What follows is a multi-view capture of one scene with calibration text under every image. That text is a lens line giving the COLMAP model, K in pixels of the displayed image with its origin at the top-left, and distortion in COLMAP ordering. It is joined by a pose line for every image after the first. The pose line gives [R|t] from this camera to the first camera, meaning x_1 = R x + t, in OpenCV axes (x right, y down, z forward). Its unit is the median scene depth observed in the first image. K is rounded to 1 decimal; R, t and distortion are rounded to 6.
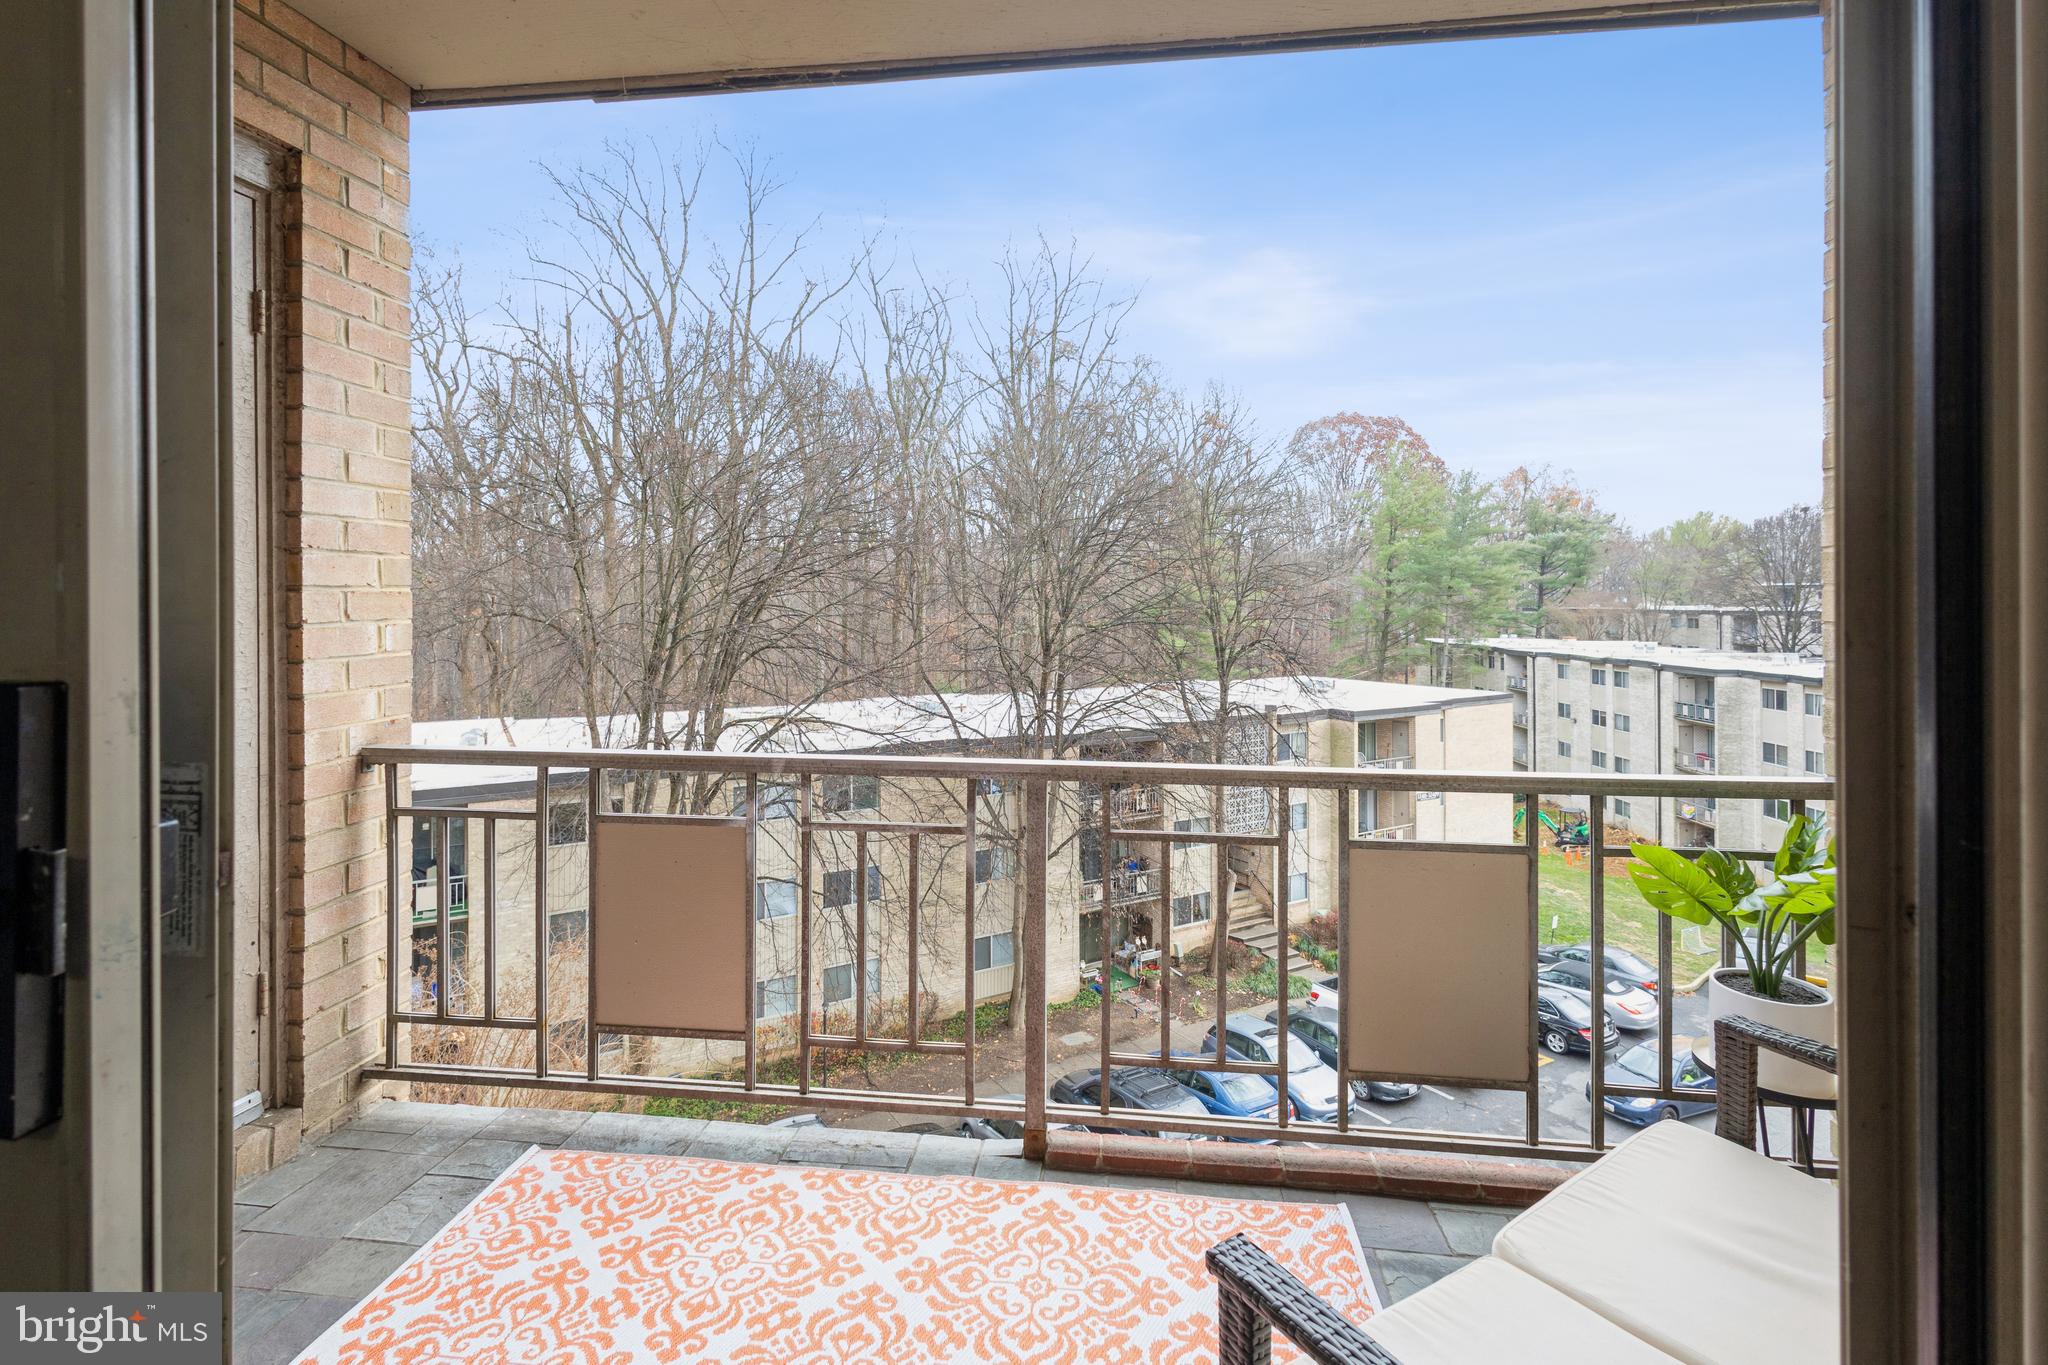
lens RADIAL K [[954.7, 0, 1009.1], [0, 954.7, 600.3], [0, 0, 1]] dist [0.012441, -0.005092]
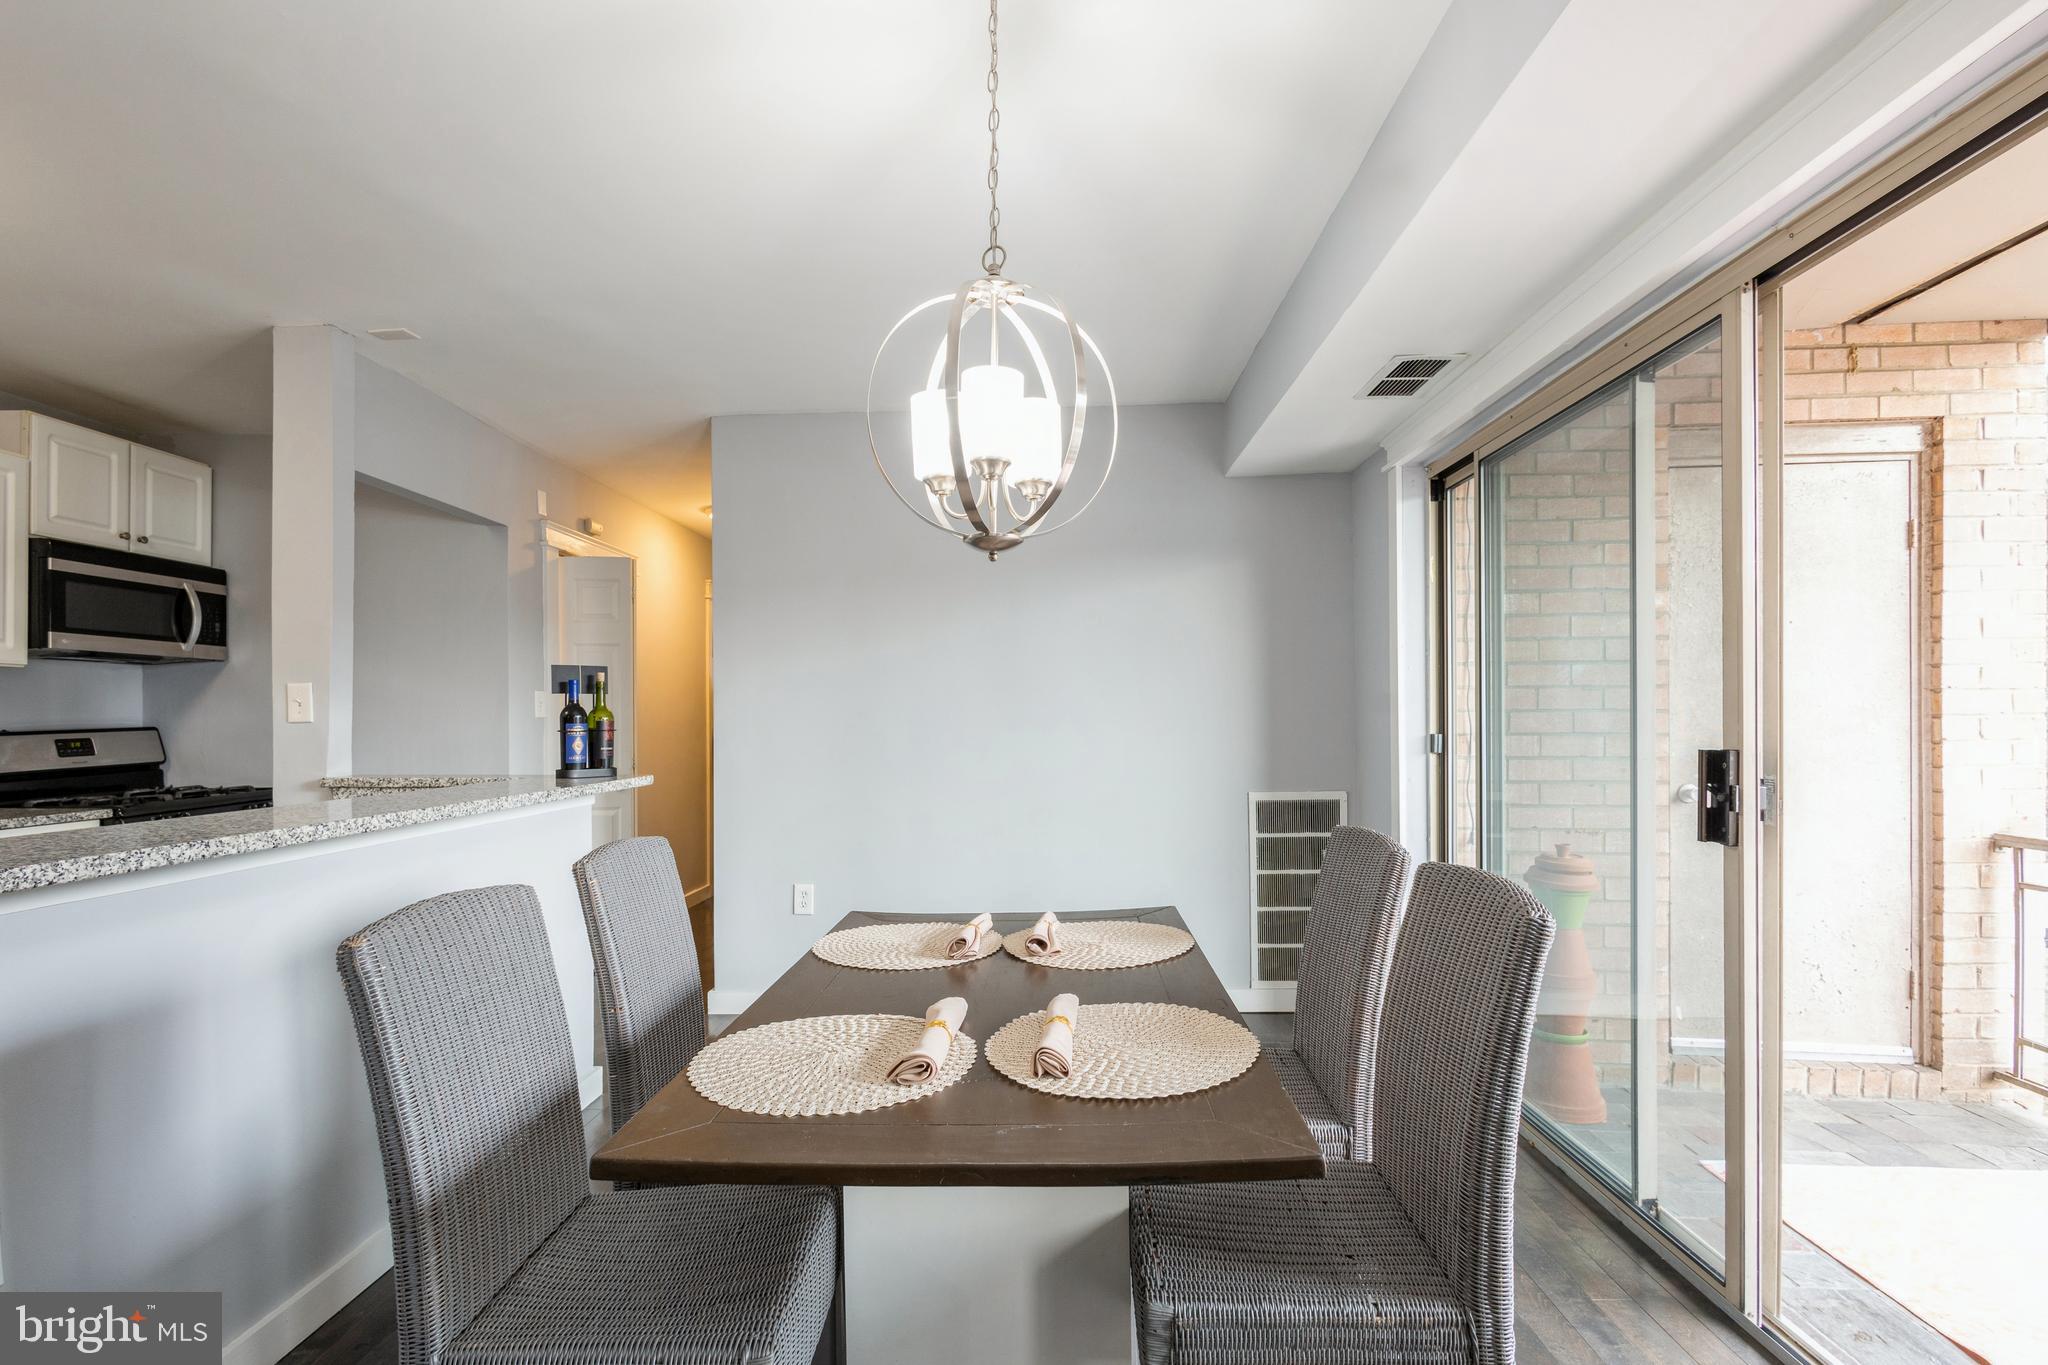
lens RADIAL K [[954.7, 0, 1014.7], [0, 954.7, 715.2], [0, 0, 1]] dist [0.012441, -0.005092]
pose [[0.074950, 0.002884, -0.997183, 0.612374], [-0.001891, 0.999994, 0.002750, -0.015316], [0.997186, 0.001680, 0.074955, -0.512855]]
